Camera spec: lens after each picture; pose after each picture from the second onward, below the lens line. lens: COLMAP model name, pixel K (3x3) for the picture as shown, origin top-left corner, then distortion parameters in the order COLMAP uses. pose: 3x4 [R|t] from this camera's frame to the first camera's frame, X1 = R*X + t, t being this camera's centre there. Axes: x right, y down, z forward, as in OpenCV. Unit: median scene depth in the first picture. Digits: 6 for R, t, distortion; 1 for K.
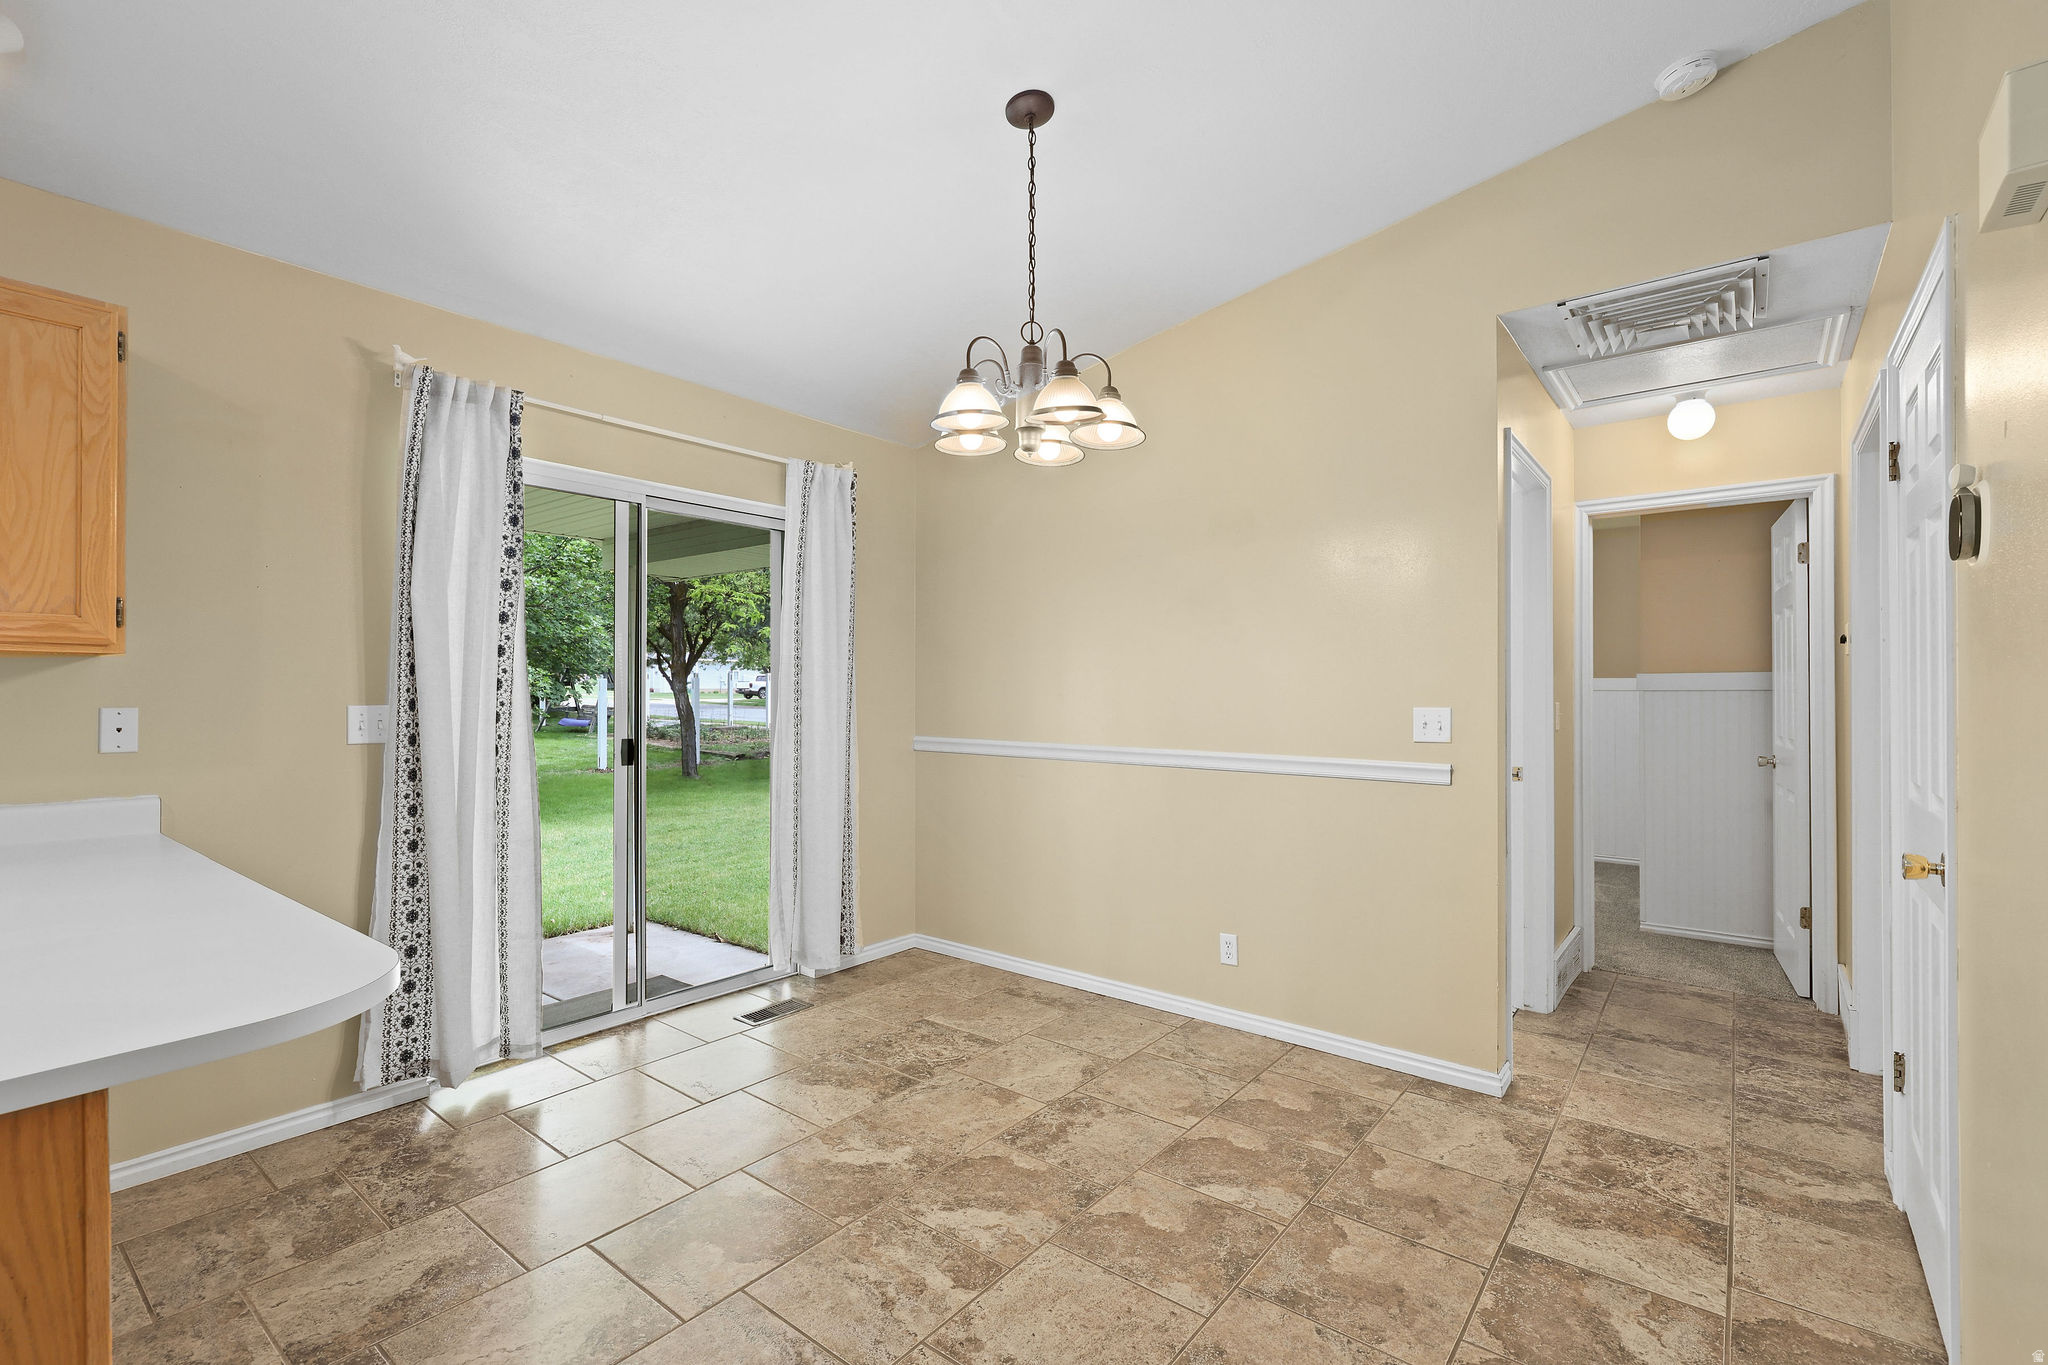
lens RADIAL K [[925.1, 0, 990.3], [0, 925.1, 682.4], [0, 0, 1]] dist [-0.000473, 0.000304]
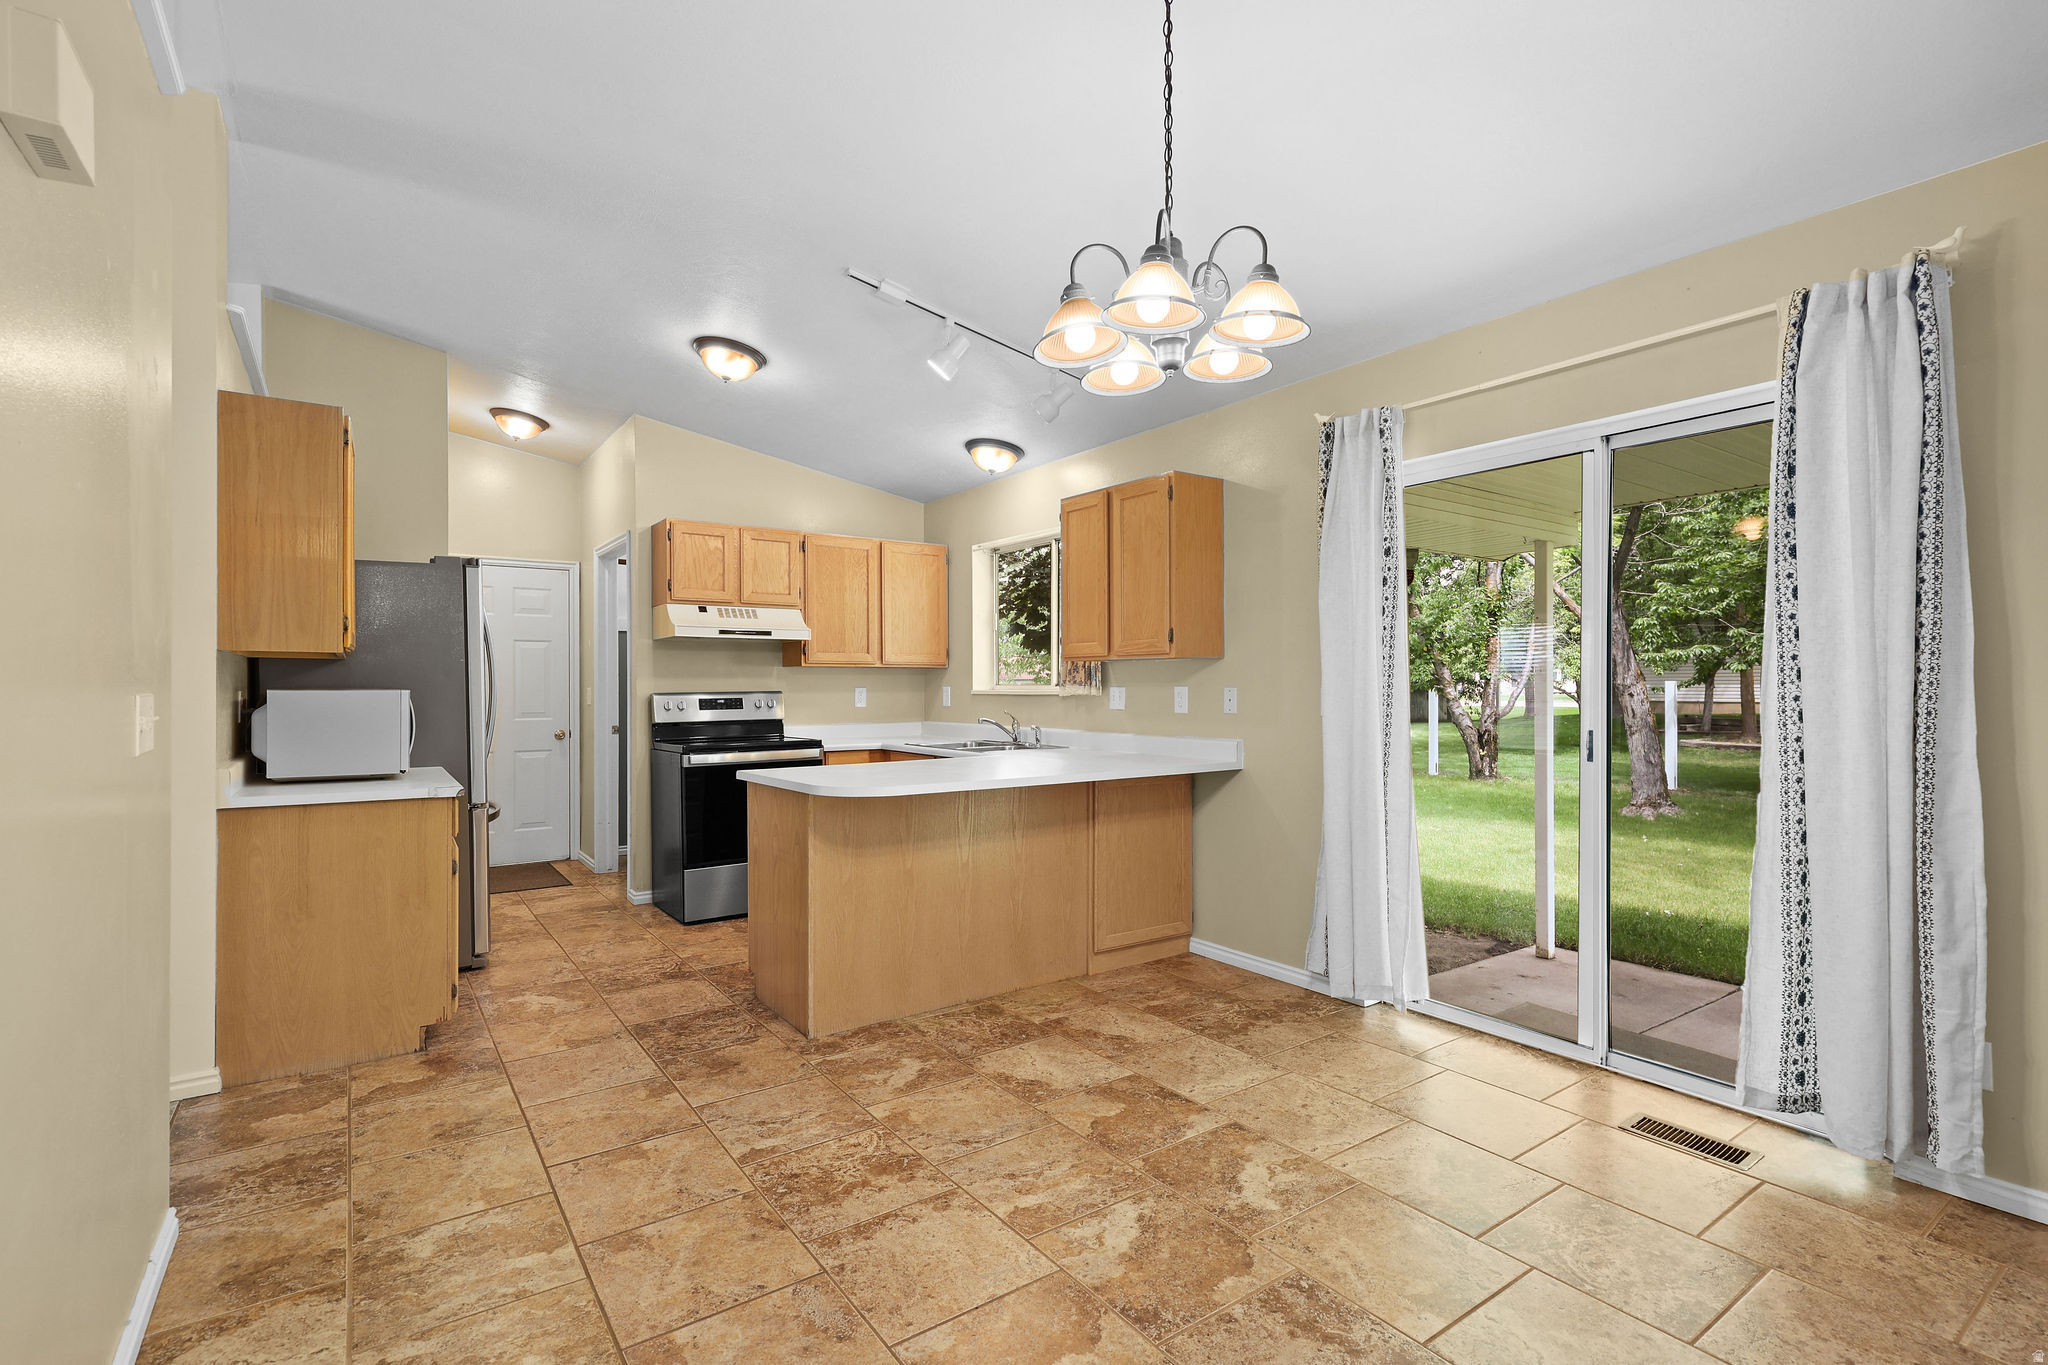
lens RADIAL K [[925.1, 0, 1019.6], [0, 925.1, 693.1], [0, 0, 1]] dist [-0.000473, 0.000304]
pose [[-0.259646, 0.003477, -0.965698, 0.786138], [0.006824, 0.999975, 0.001765, 0.028100], [0.965680, -0.006132, -0.259664, 0.991956]]
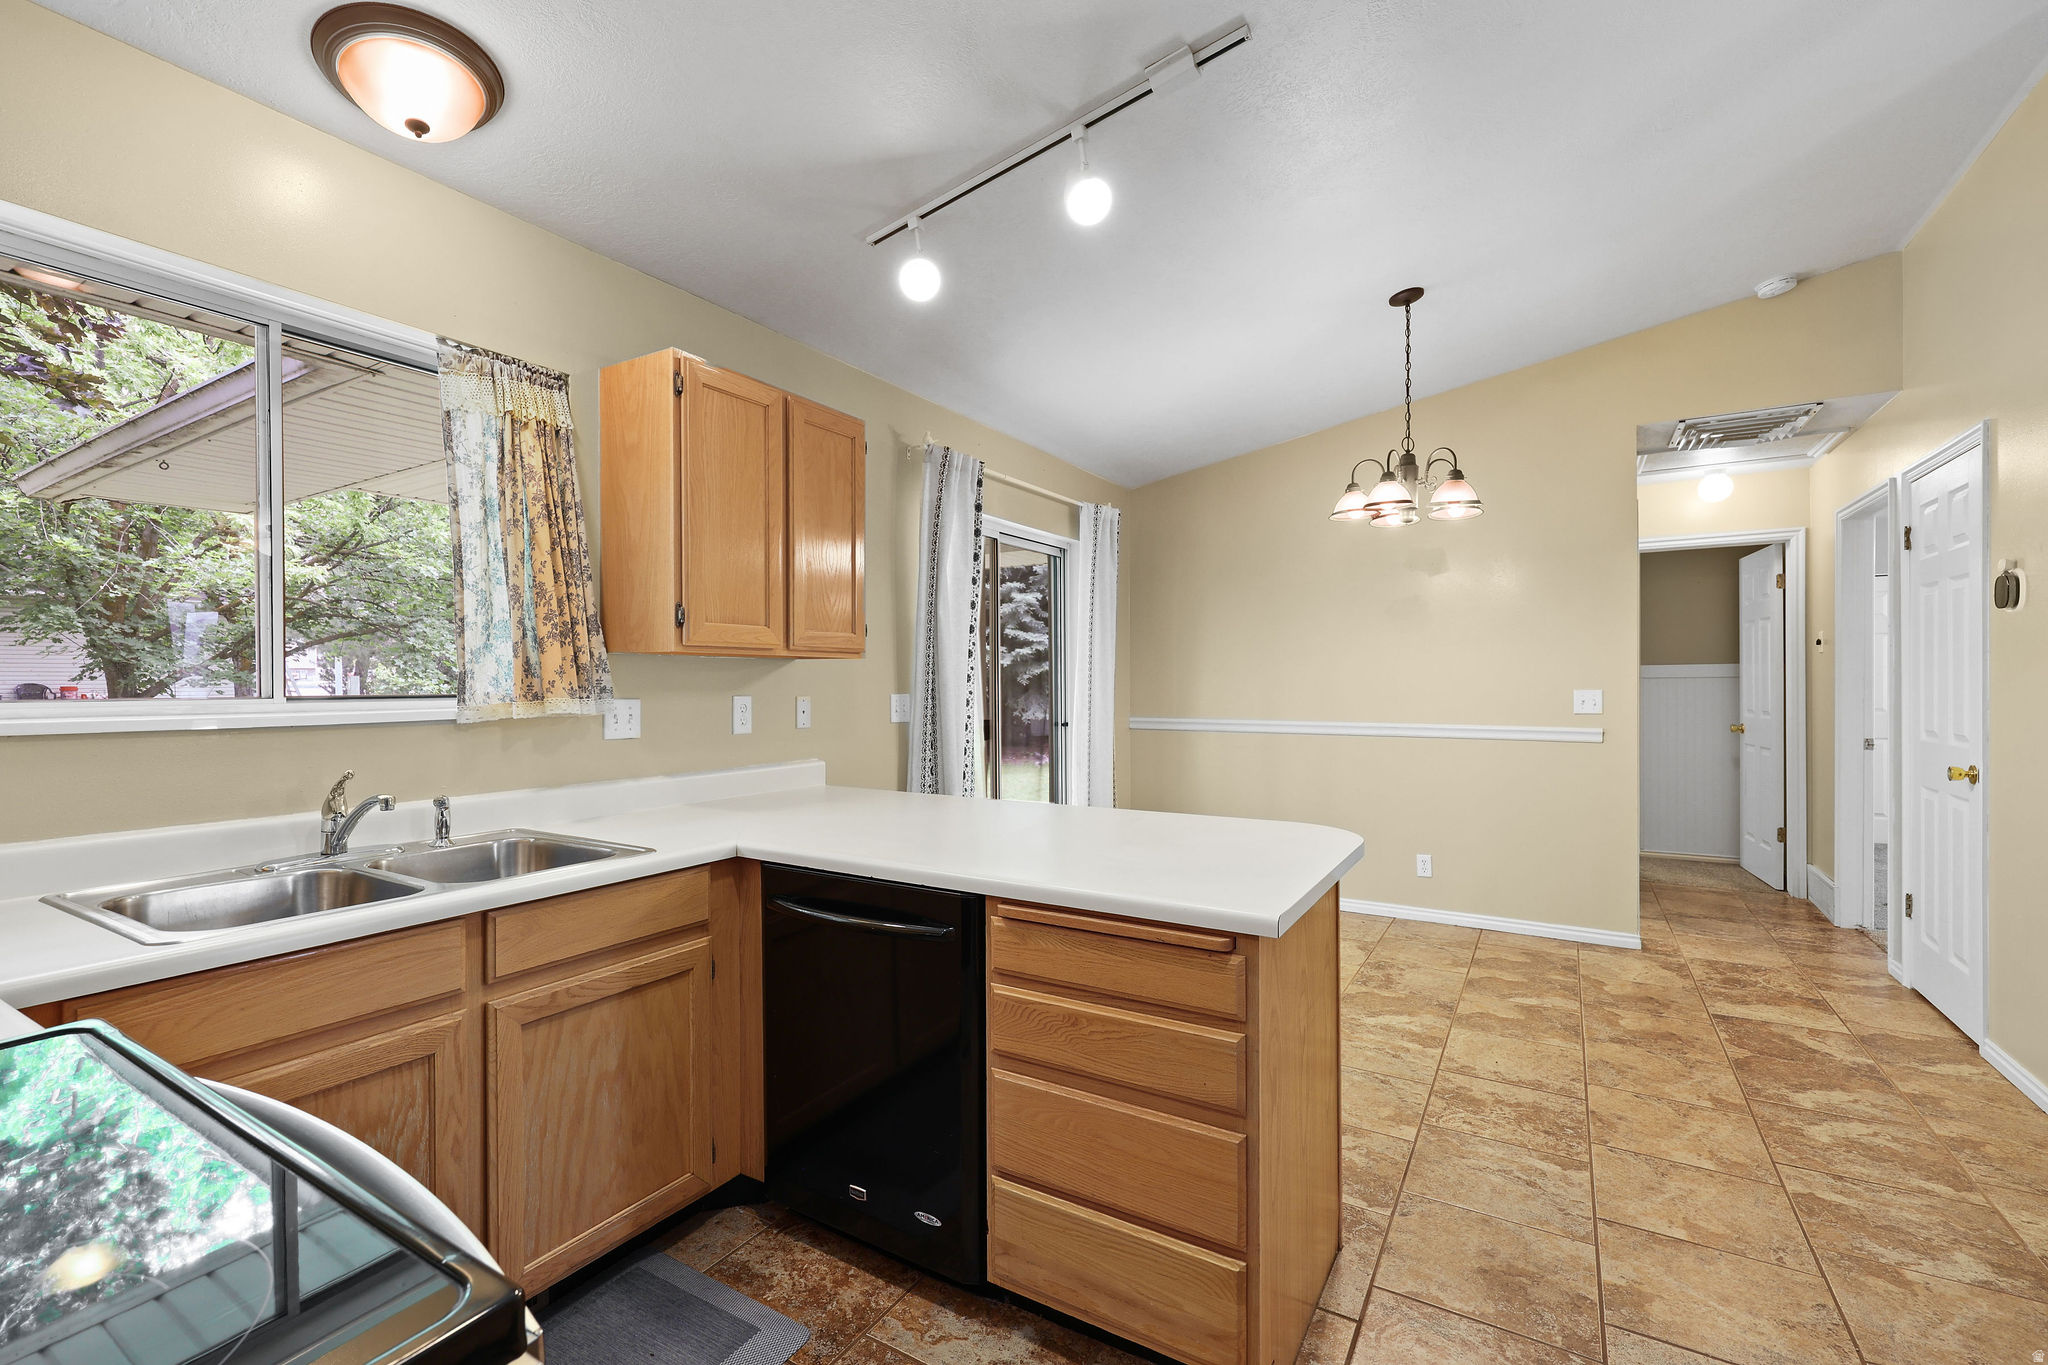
lens RADIAL K [[911.2, 0, 978.6], [0, 911.2, 686.8], [0, 0, 1]] dist [0.000950, -0.000456]
pose [[0.992602, -0.007425, 0.121186, -0.769370], [0.005812, 0.999890, 0.013662, -0.004352], [-0.121274, -0.012857, 0.992536, -0.370719]]
